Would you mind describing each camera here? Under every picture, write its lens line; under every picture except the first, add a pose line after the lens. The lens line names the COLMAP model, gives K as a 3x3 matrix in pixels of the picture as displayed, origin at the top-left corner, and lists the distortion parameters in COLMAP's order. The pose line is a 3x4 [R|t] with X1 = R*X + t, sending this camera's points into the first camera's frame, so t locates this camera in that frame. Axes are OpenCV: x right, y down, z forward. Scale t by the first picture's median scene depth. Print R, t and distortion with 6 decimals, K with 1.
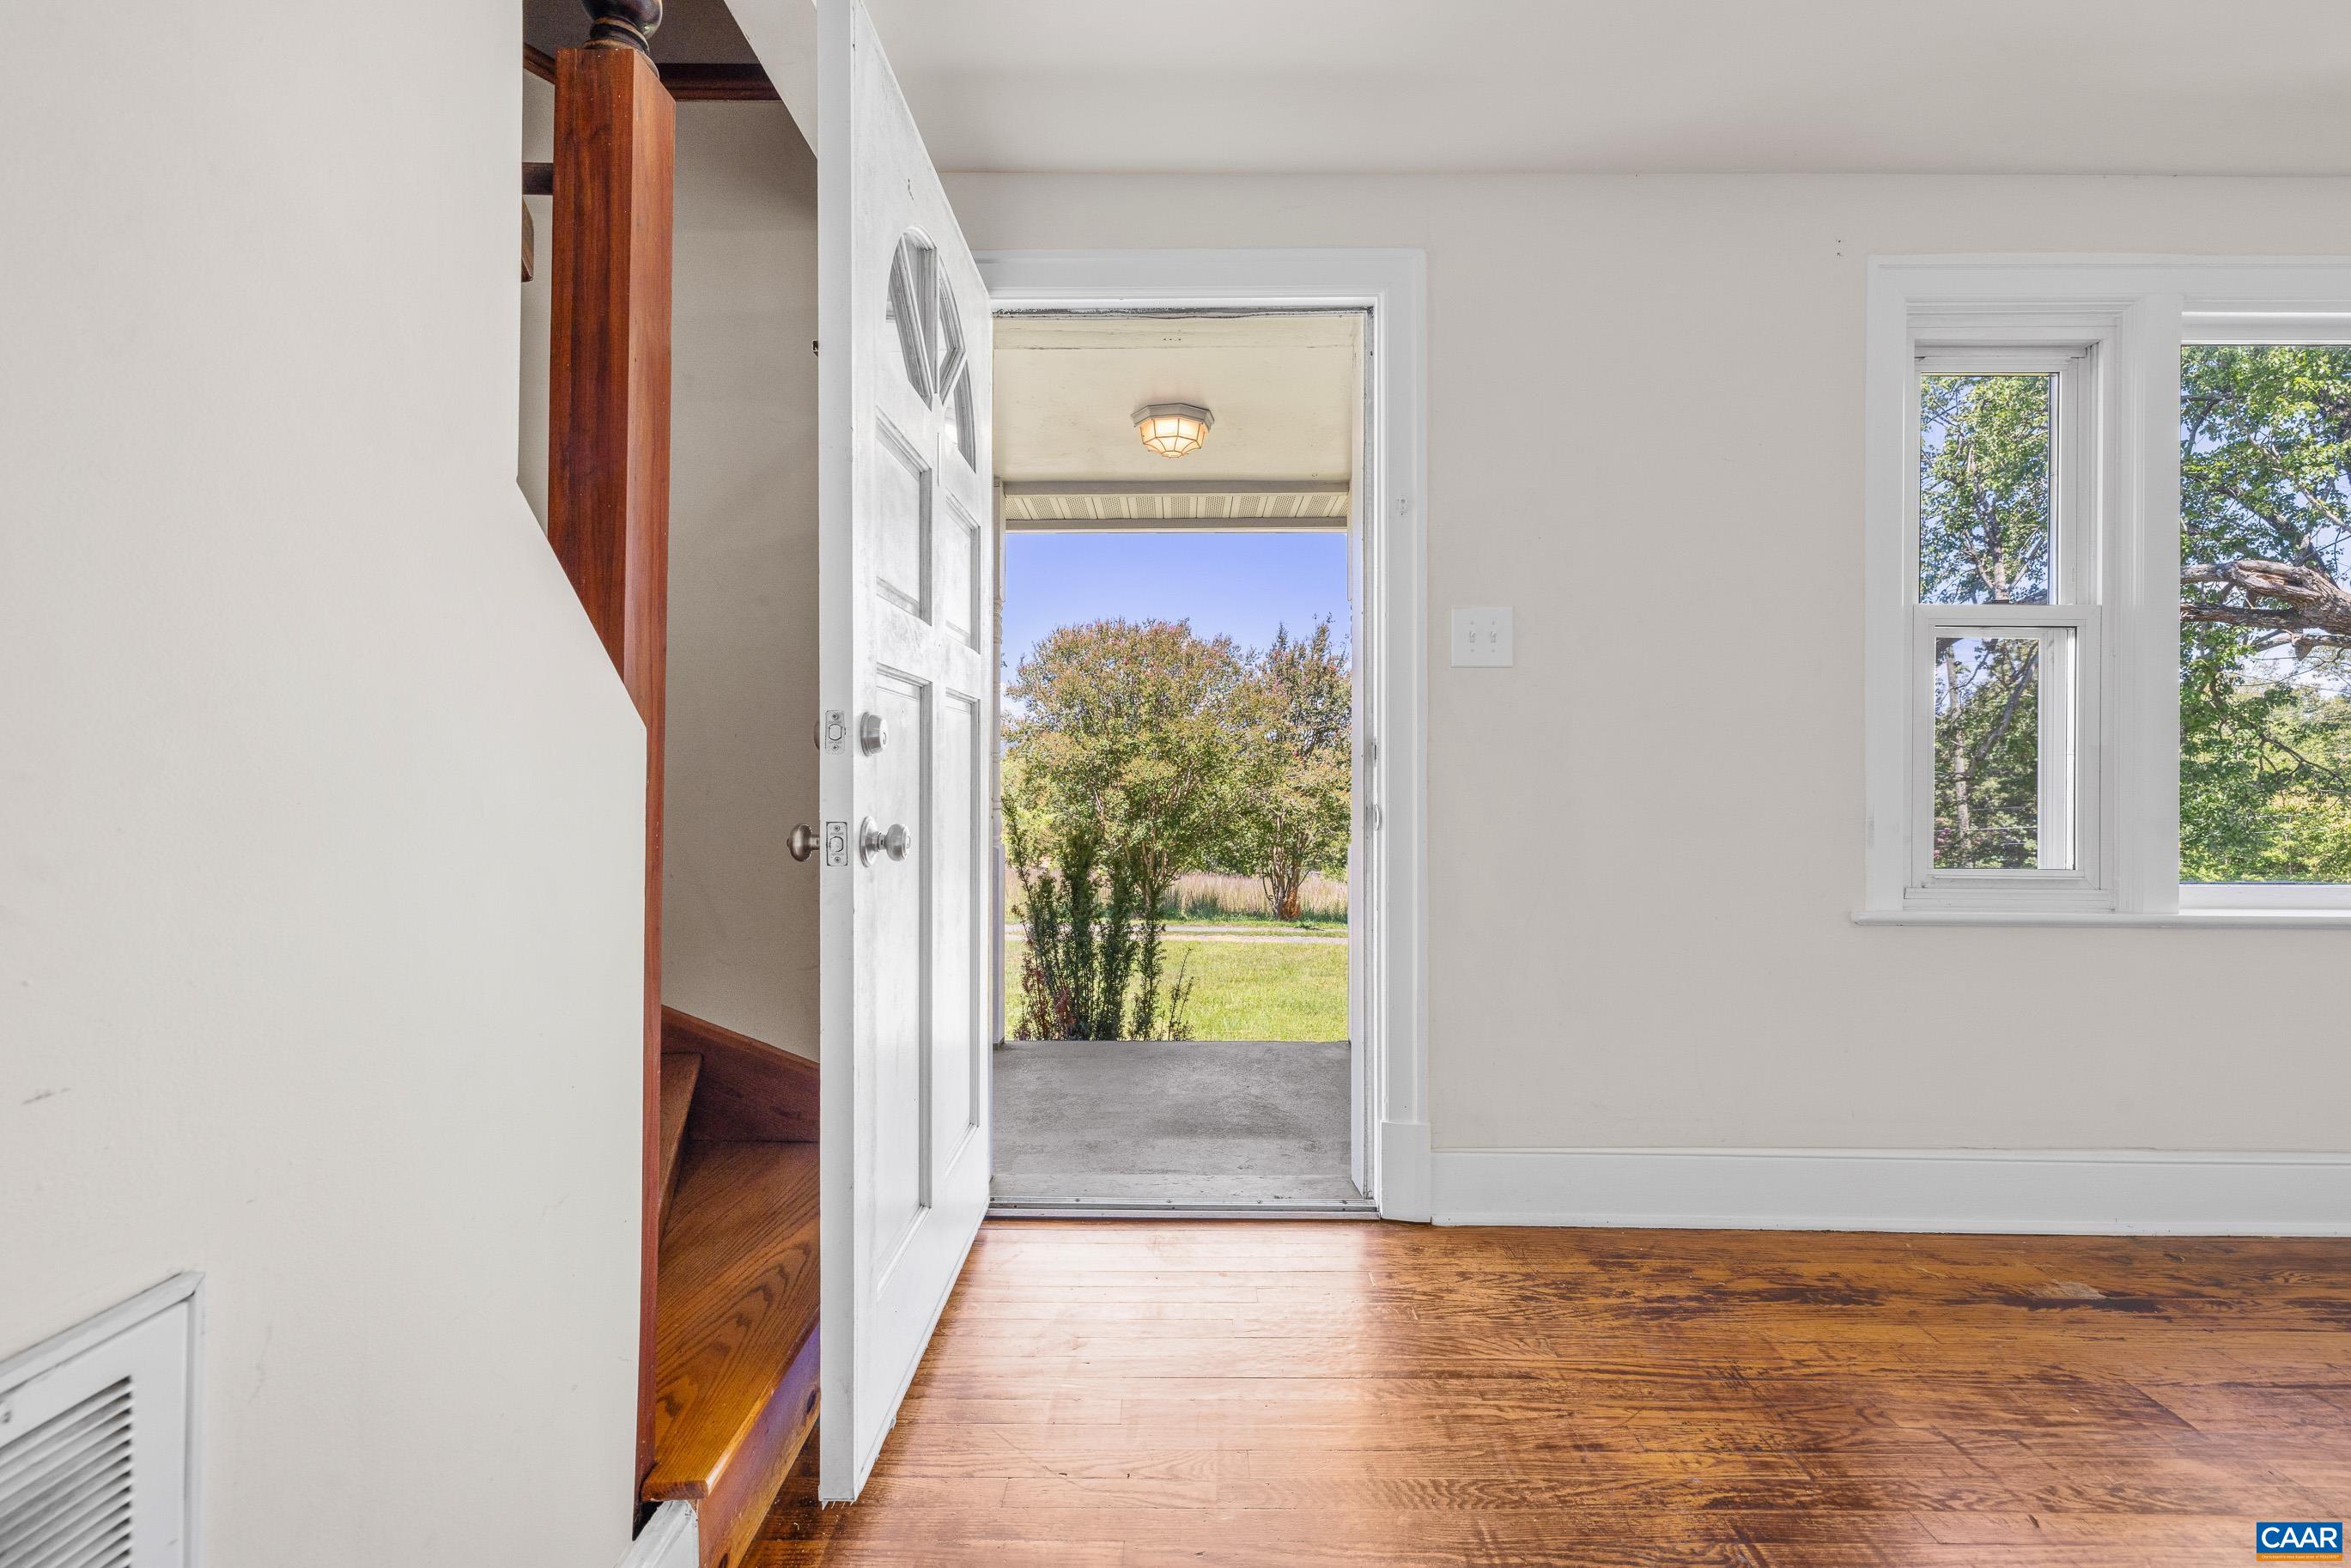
lens RADIAL K [[995.6, 0, 1173.2], [0, 995.6, 777.3], [0, 0, 1]] dist [0.002053, -0.000449]
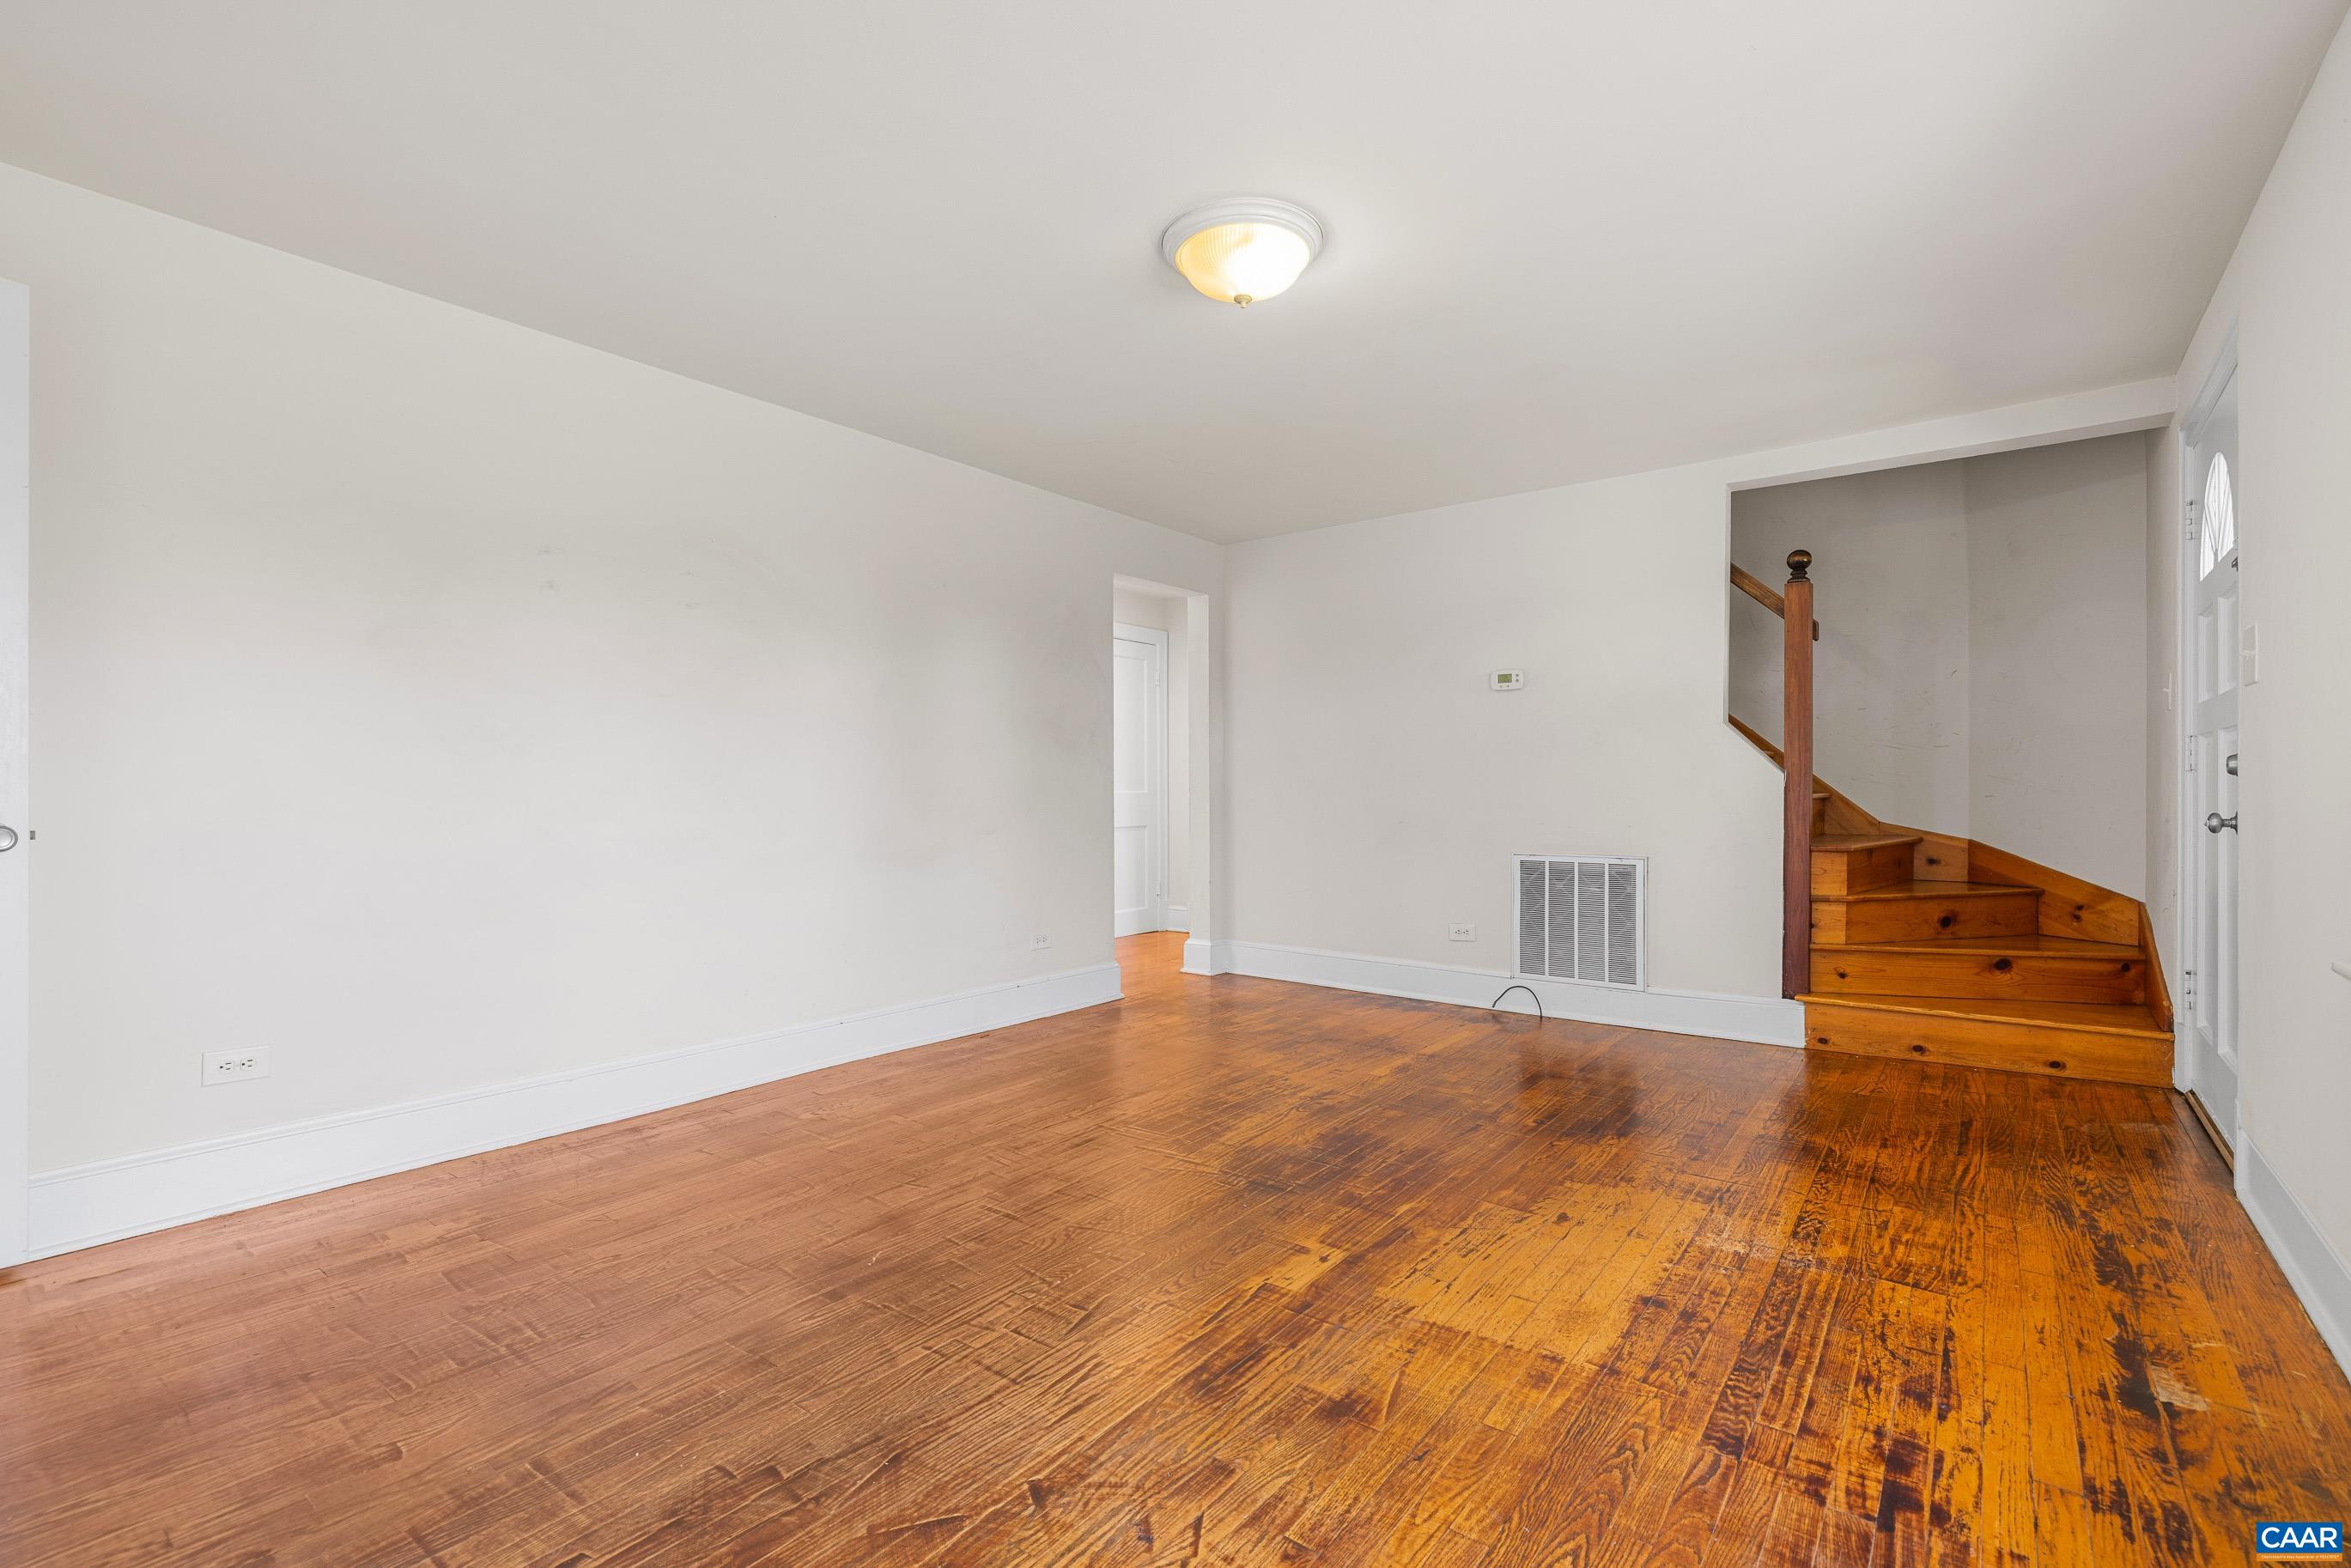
lens RADIAL K [[1061.7, 0, 1175.5], [0, 1061.7, 786.3], [0, 0, 1]] dist [-0.002466, 0.000016]
pose [[-0.601464, -0.000175, -0.798900, 2.139572], [-0.000584, 1.000000, 0.000220, -0.003574], [0.798900, 0.000599, -0.601464, 0.861039]]
